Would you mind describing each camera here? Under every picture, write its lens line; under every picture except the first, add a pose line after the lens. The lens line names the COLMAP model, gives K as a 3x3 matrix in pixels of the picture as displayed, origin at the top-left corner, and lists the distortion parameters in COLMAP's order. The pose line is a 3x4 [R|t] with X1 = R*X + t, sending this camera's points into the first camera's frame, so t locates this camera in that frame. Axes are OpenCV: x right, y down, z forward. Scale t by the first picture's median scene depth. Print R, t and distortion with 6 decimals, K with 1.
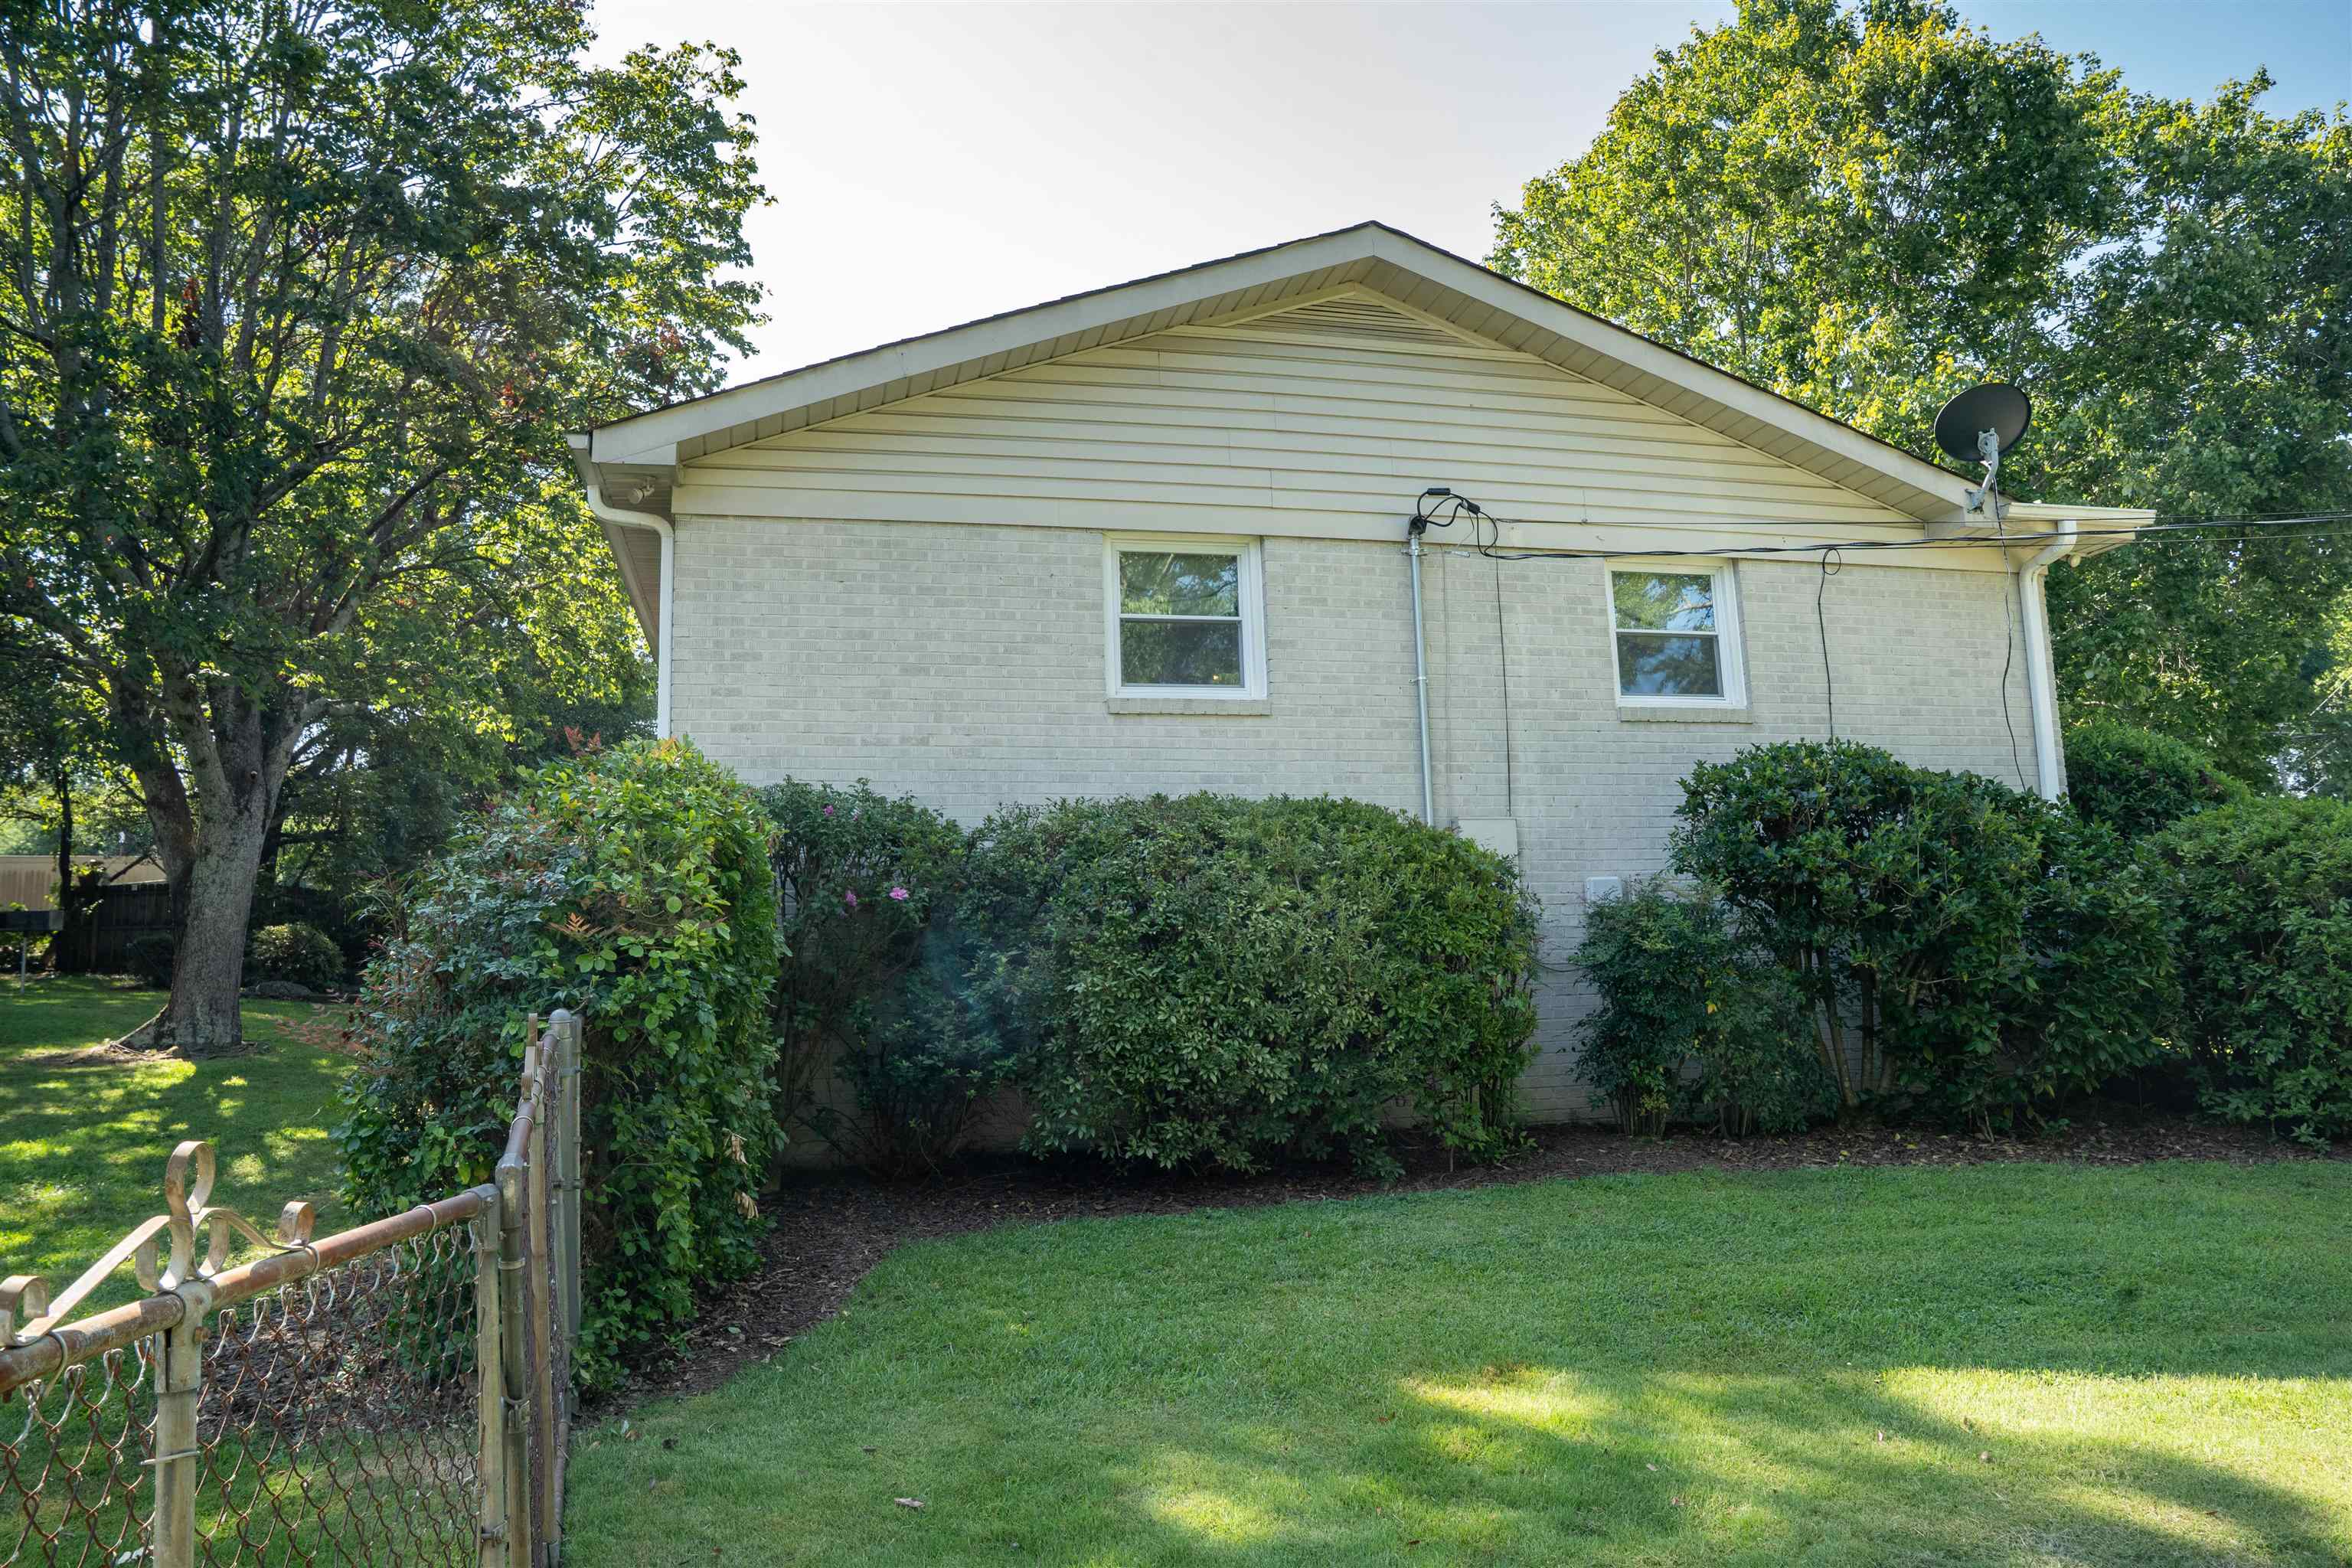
lens RADIAL K [[1650.8, 0, 1178.4], [0, 1650.8, 786.4], [0, 0, 1]] dist [-0.043924, 0.016863]
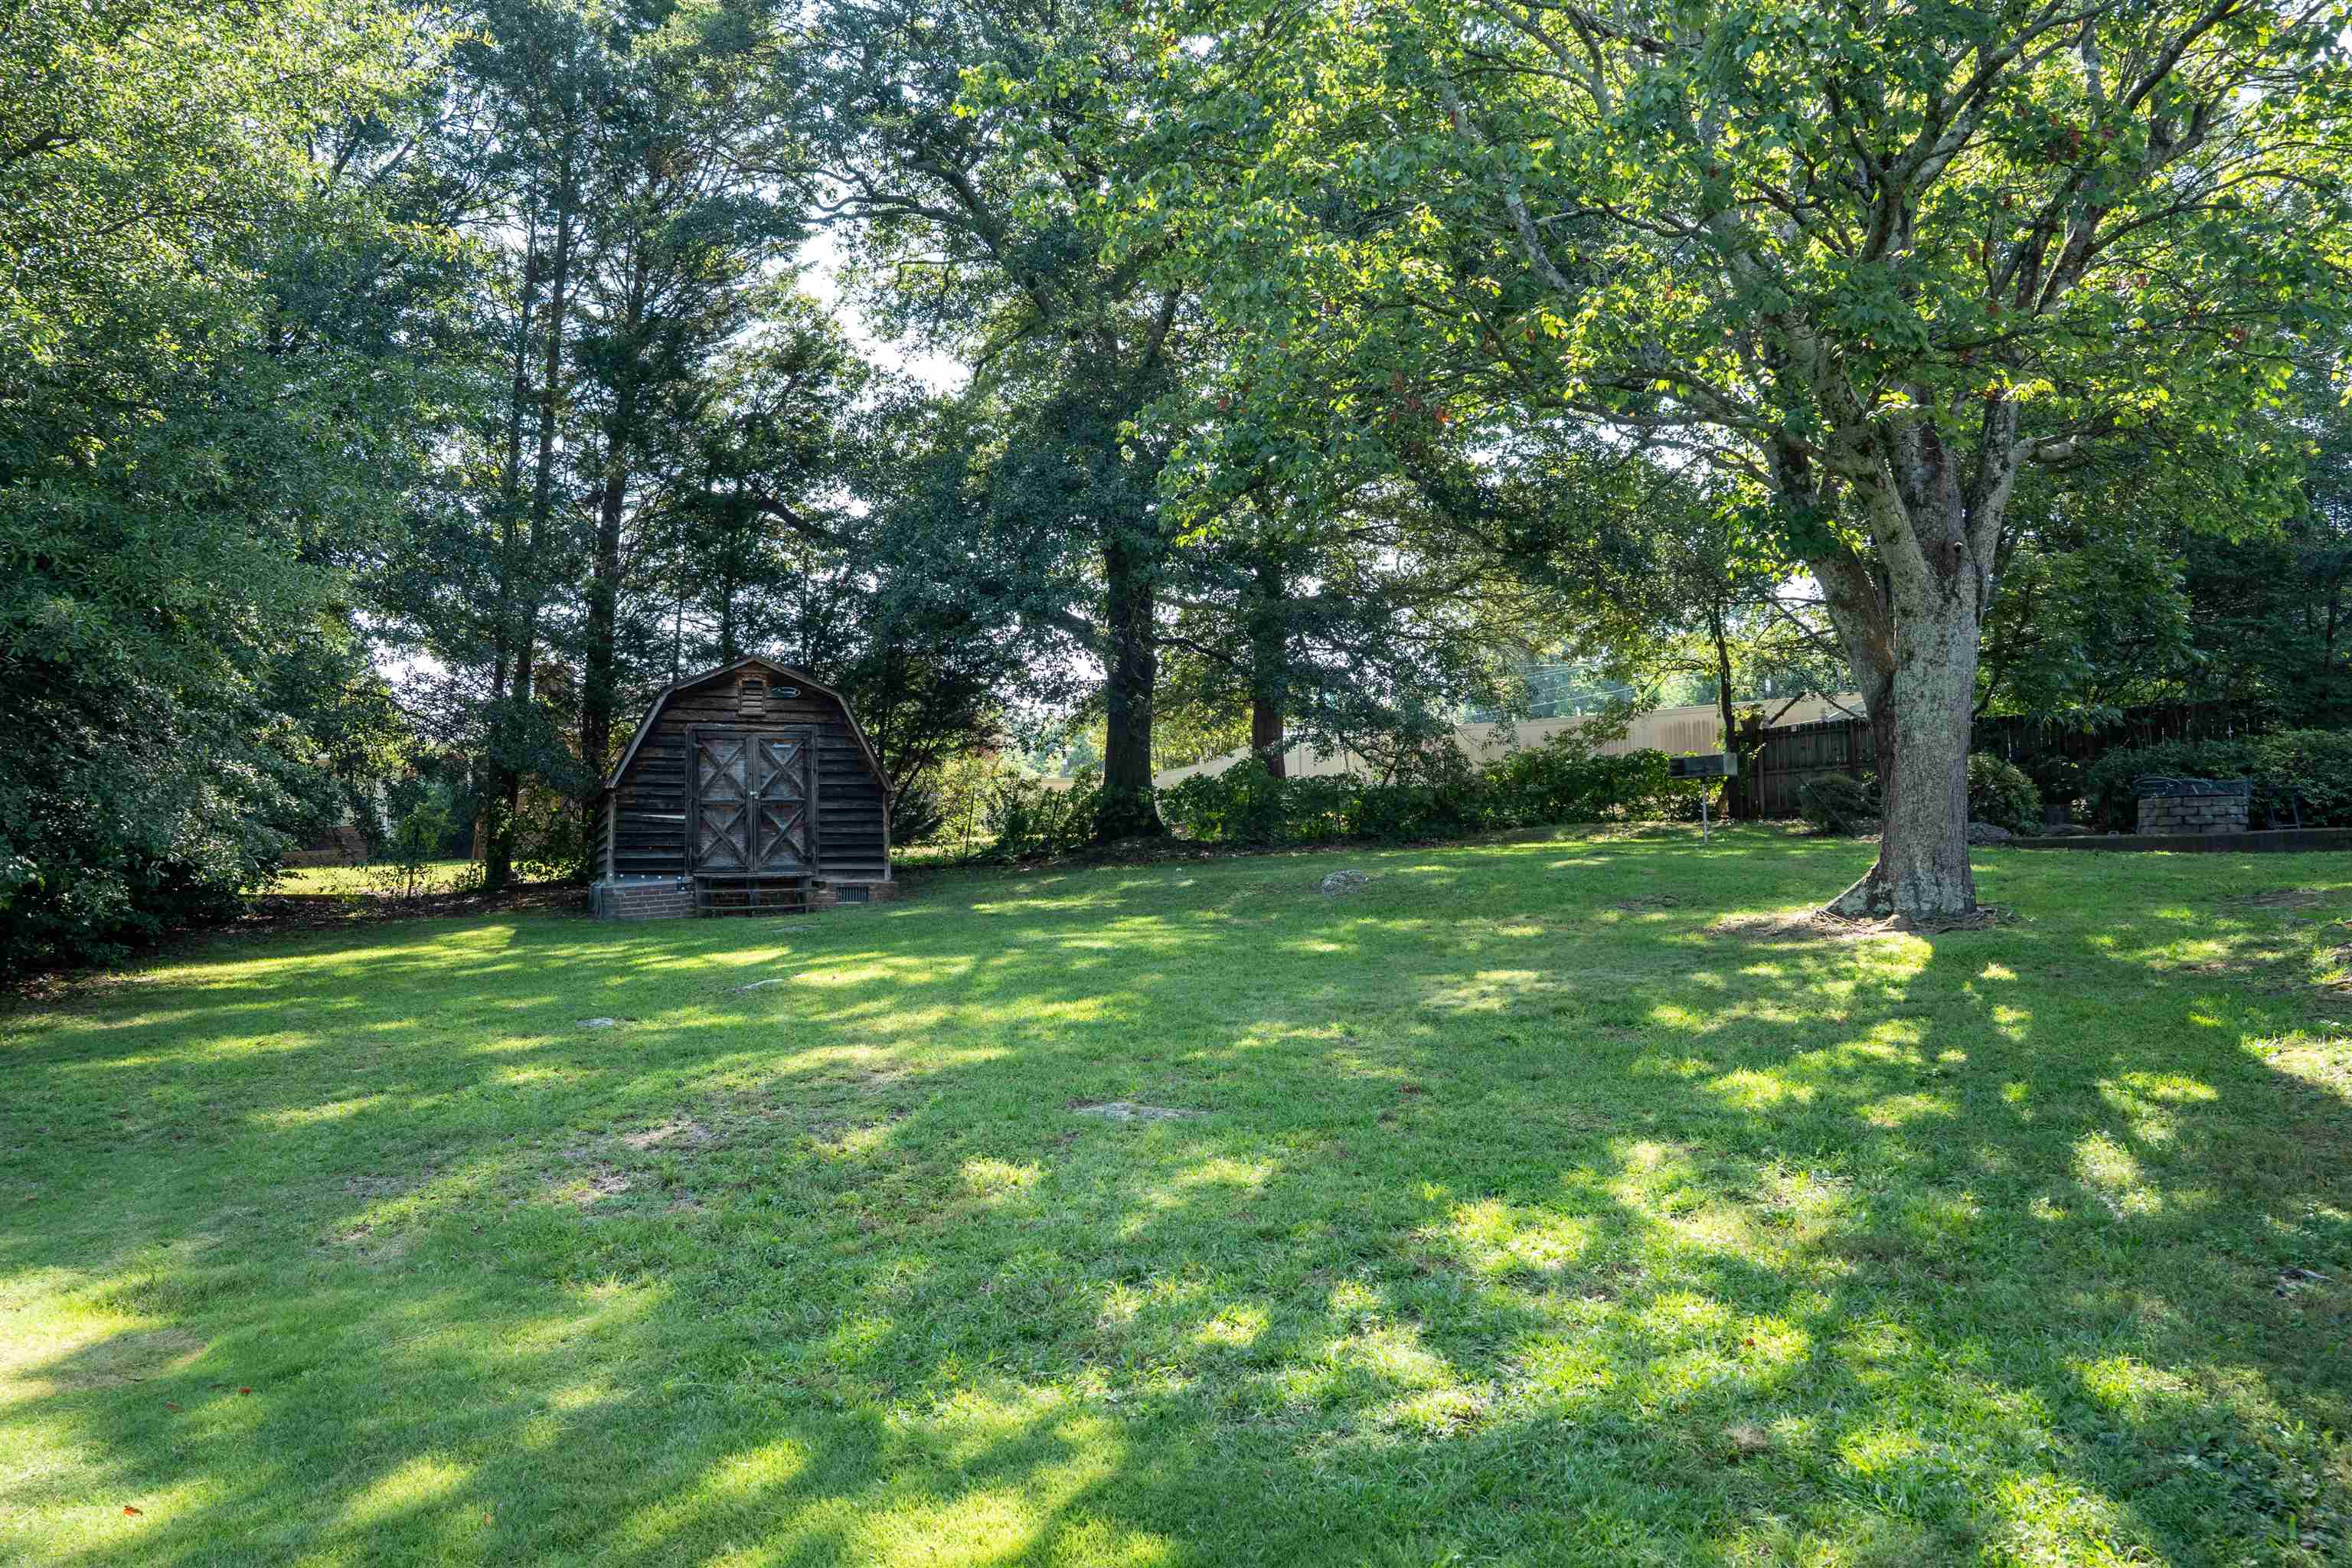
lens RADIAL K [[1650.8, 0, 1177.3], [0, 1650.8, 786.0], [0, 0, 1]] dist [-0.043924, 0.016863]
pose [[0.604190, -0.041070, -0.795782, -0.206578], [0.120679, 0.991868, 0.040435, 0.028322], [0.787649, -0.120464, 0.604232, 0.277681]]
